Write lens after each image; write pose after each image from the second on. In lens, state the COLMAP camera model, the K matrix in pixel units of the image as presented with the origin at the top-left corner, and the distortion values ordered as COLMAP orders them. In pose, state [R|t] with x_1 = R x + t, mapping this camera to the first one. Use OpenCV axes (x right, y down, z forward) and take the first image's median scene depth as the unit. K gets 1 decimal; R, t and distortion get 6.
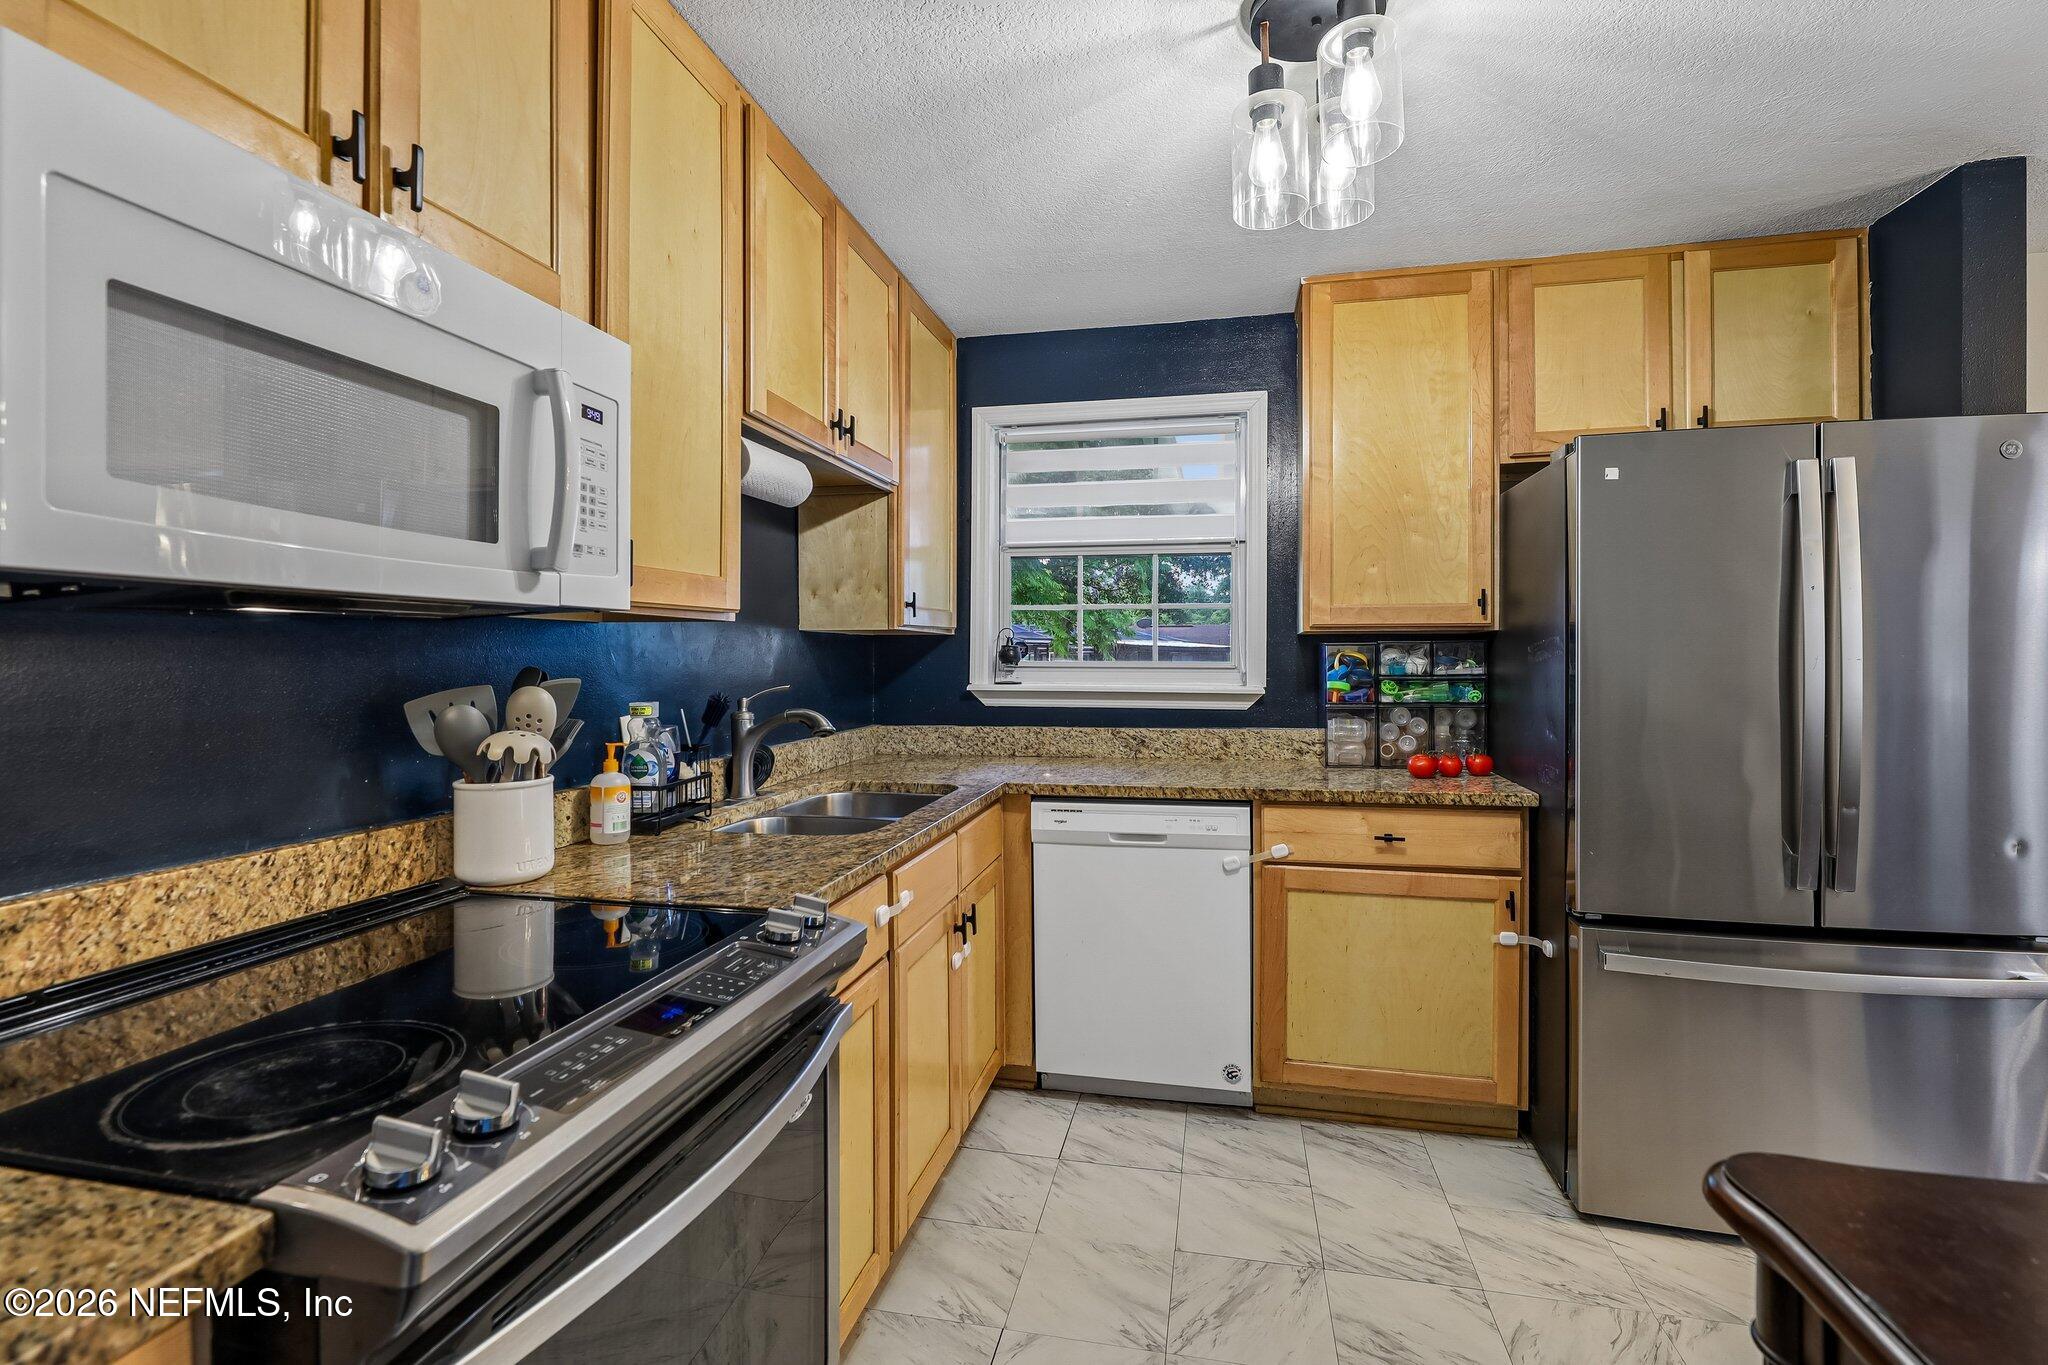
lens RADIAL K [[940.2, 0, 1020.4], [0, 940.2, 659.2], [0, 0, 1]] dist [-0.000907, 0.000036]
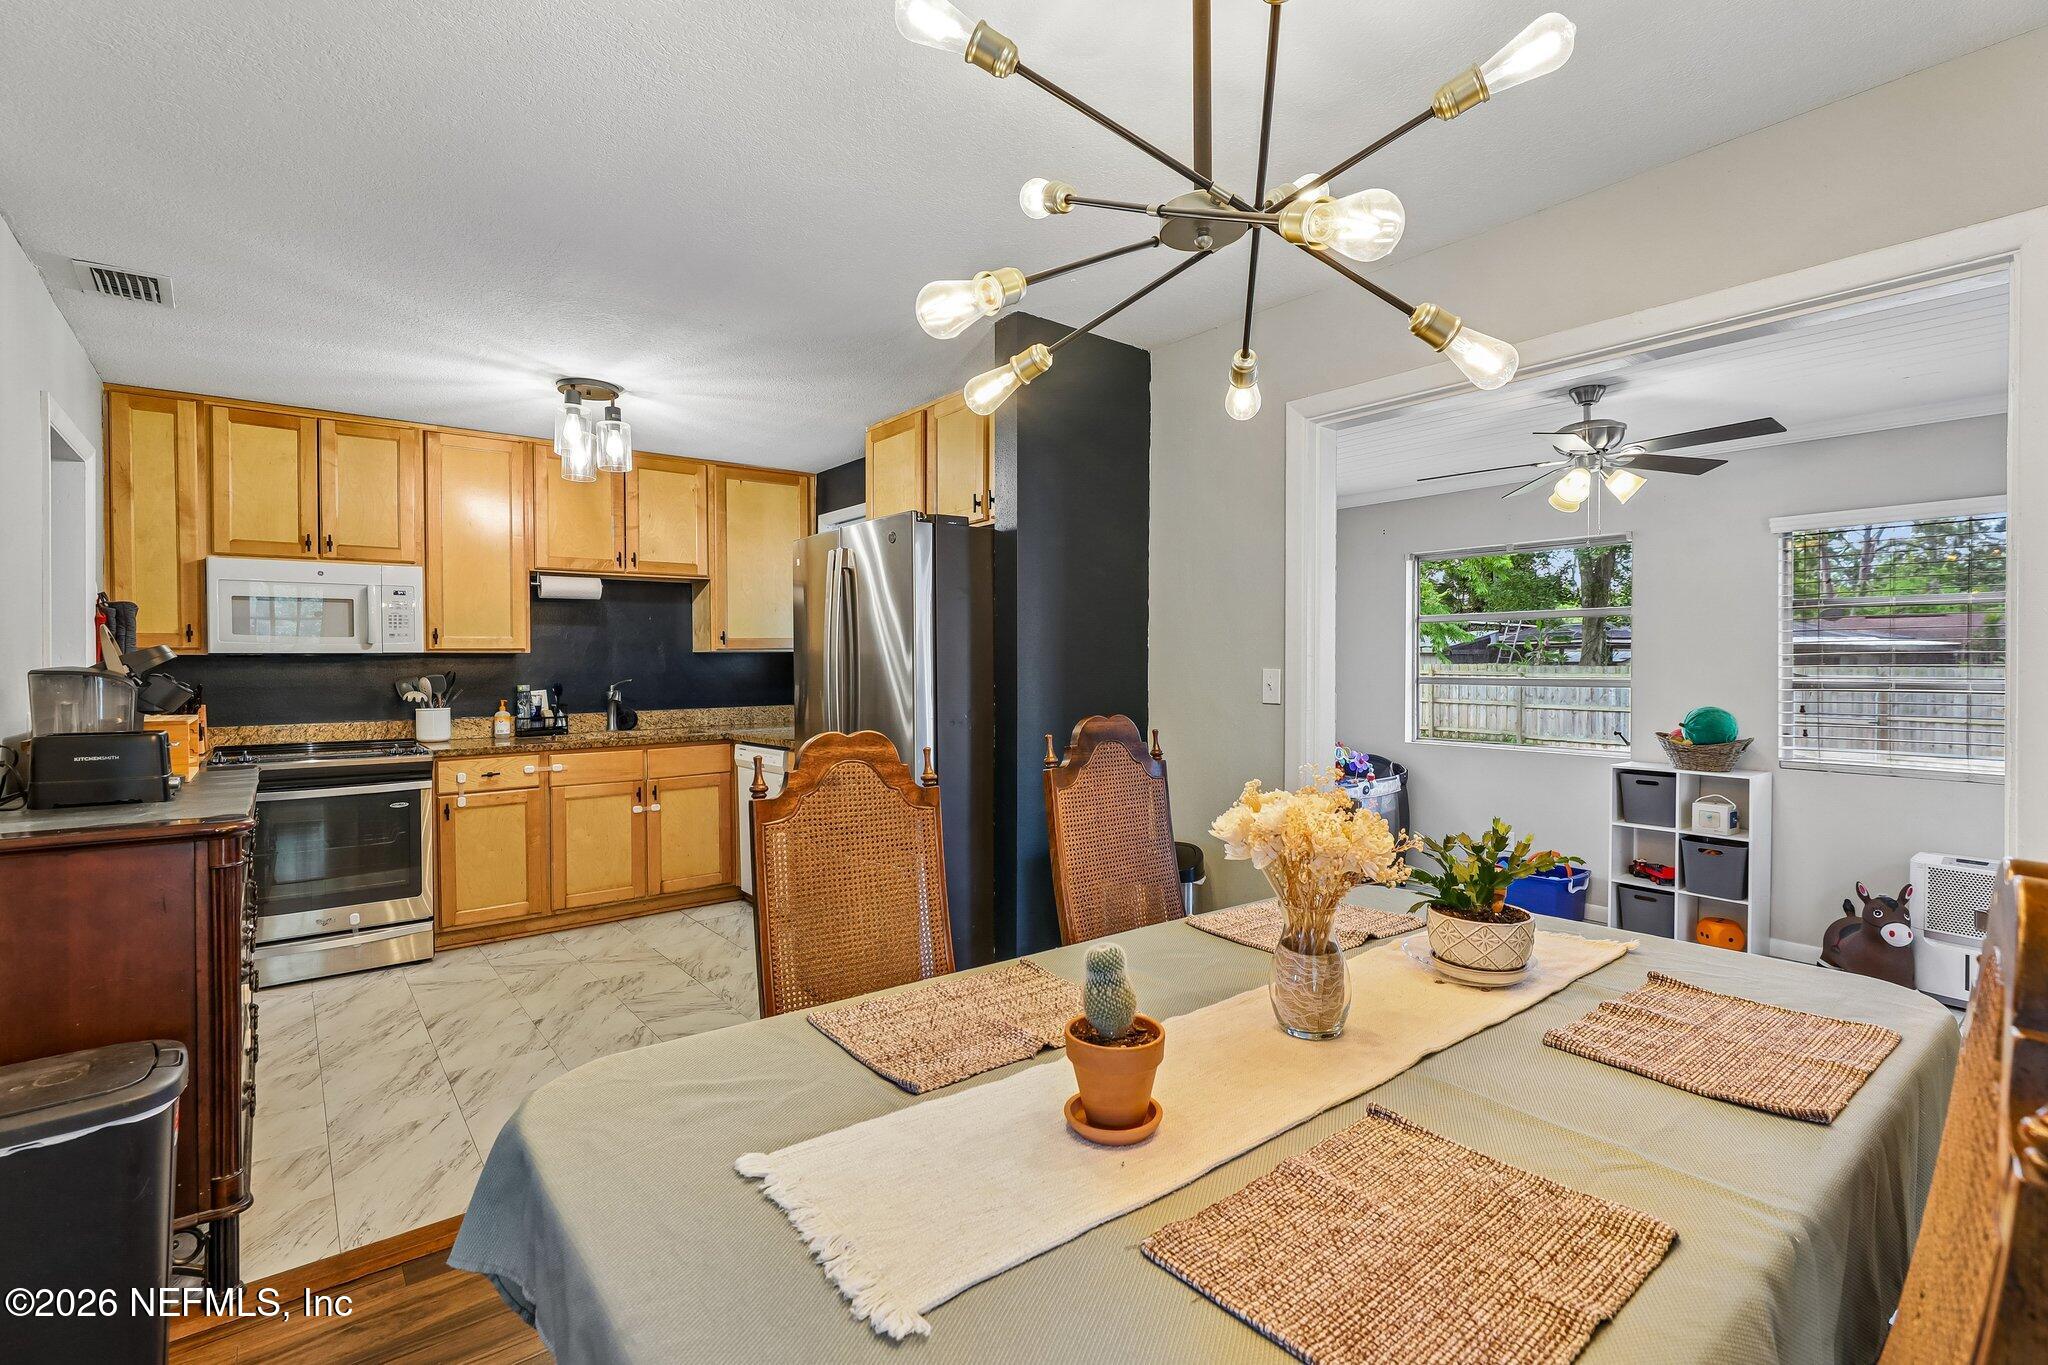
lens RADIAL K [[931.8, 0, 1021.1], [0, 931.8, 670.5], [0, 0, 1]] dist [-0.001240, -0.000554]
pose [[0.779061, 0.002114, -0.626945, 1.681869], [0.003858, 0.999959, 0.008167, -0.006296], [0.626936, -0.008782, 0.779021, -0.082397]]
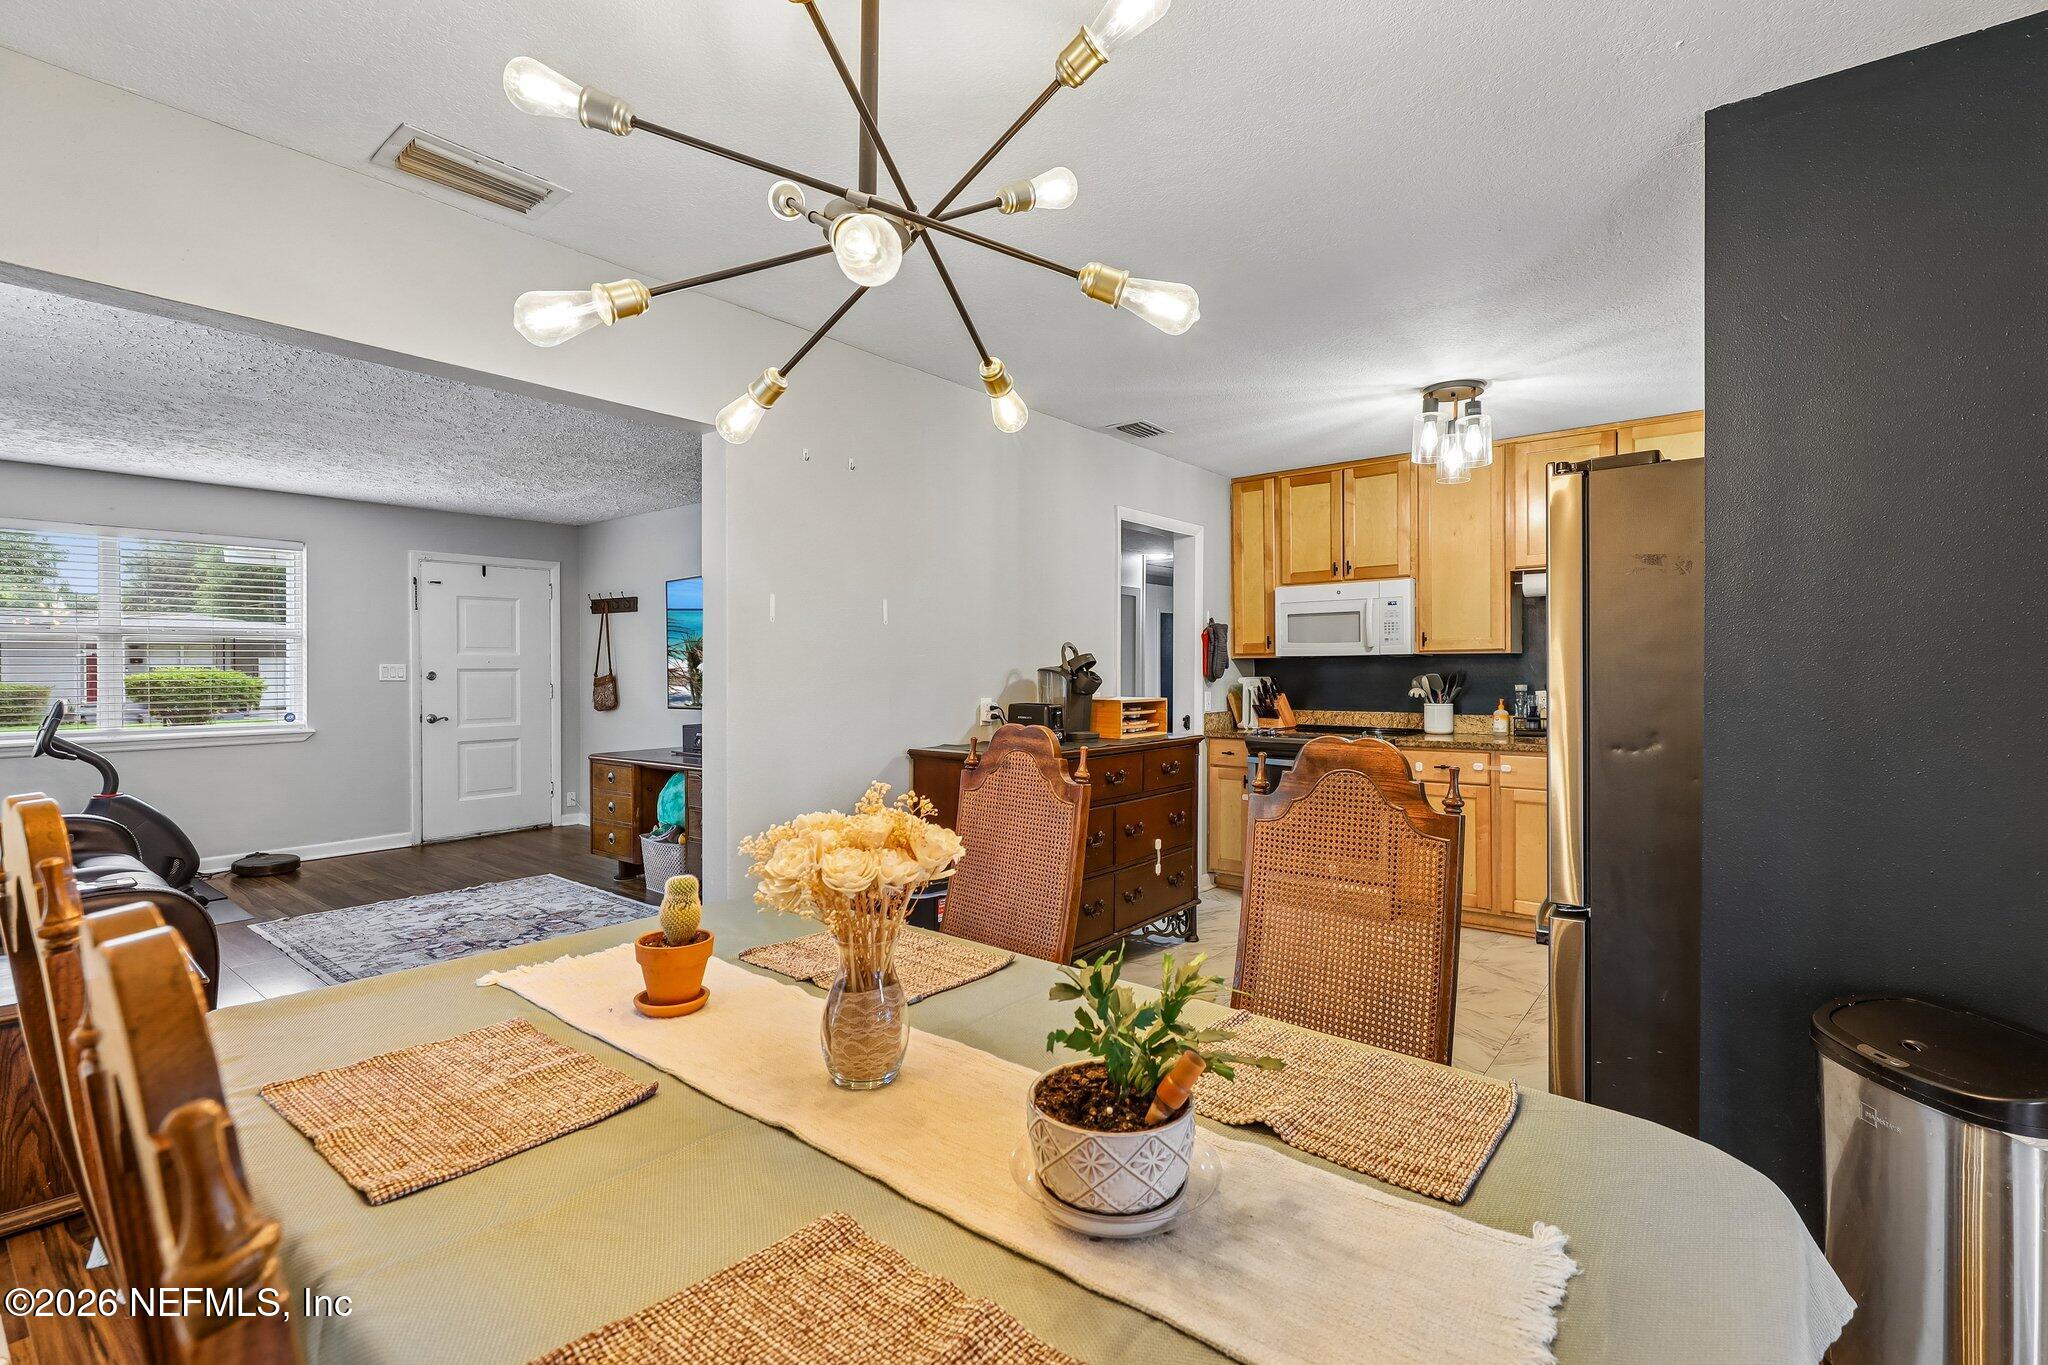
lens RADIAL K [[933.3, 0, 1022.2], [0, 933.3, 672.9], [0, 0, 1]] dist [-0.000541, 0.000259]
pose [[-0.442177, 0.007833, -0.896894, 1.863705], [0.003695, 0.999969, 0.006911, -0.006400], [0.896920, -0.000258, -0.442192, 0.691624]]
